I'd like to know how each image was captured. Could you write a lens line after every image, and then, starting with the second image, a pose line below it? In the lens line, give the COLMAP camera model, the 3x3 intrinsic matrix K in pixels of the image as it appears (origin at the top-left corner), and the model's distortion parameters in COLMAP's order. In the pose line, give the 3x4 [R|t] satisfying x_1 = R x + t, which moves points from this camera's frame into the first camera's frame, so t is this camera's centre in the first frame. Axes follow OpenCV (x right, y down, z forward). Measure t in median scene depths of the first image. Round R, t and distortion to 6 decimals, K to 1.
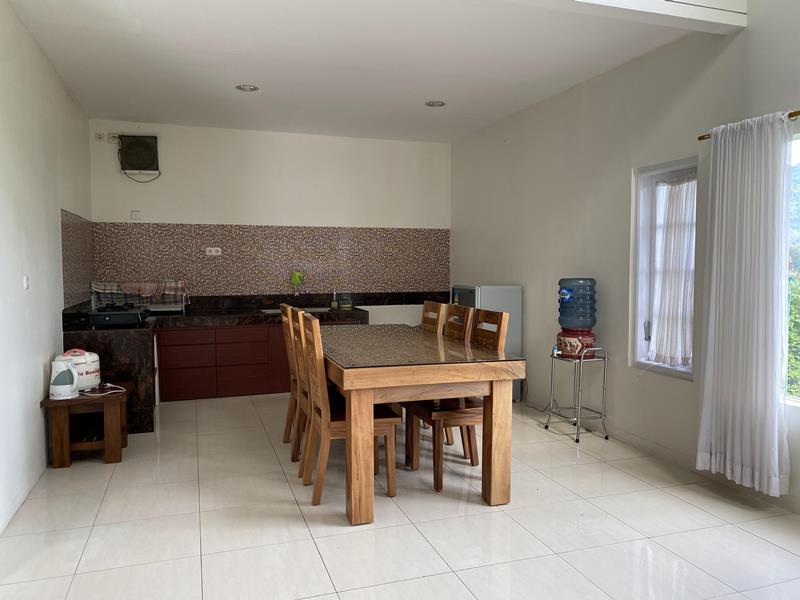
lens RADIAL K [[612.8, 0, 400.0], [0, 612.8, 300.0], [0, 0, 1]] dist [0.001046, -0.003042]
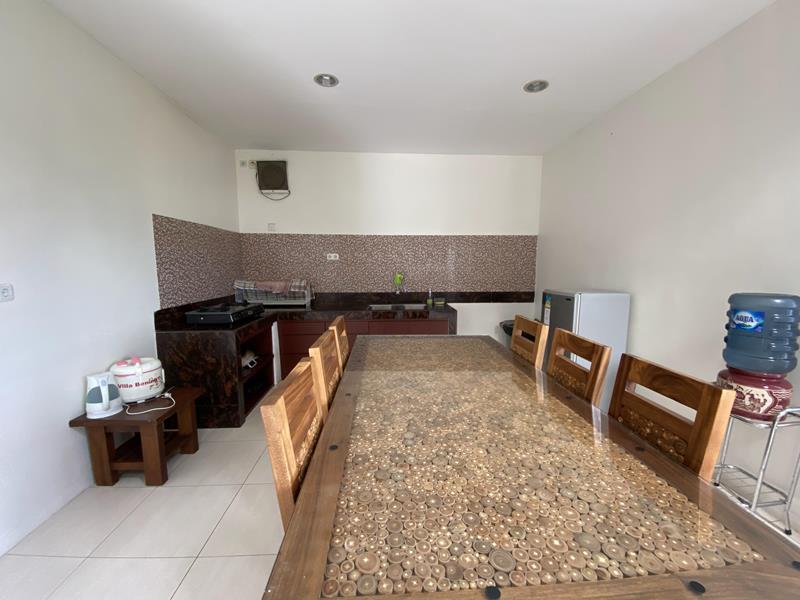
lens RADIAL K [[325.9, 0, 400.0], [0, 325.9, 300.0], [0, 0, 1]] dist [0.058509, -0.048211]
pose [[0.963517, 0.032070, -0.265718, 0.005304], [-0.019235, 0.998525, 0.050765, -0.029865], [0.266954, -0.043801, 0.962713, 0.424597]]
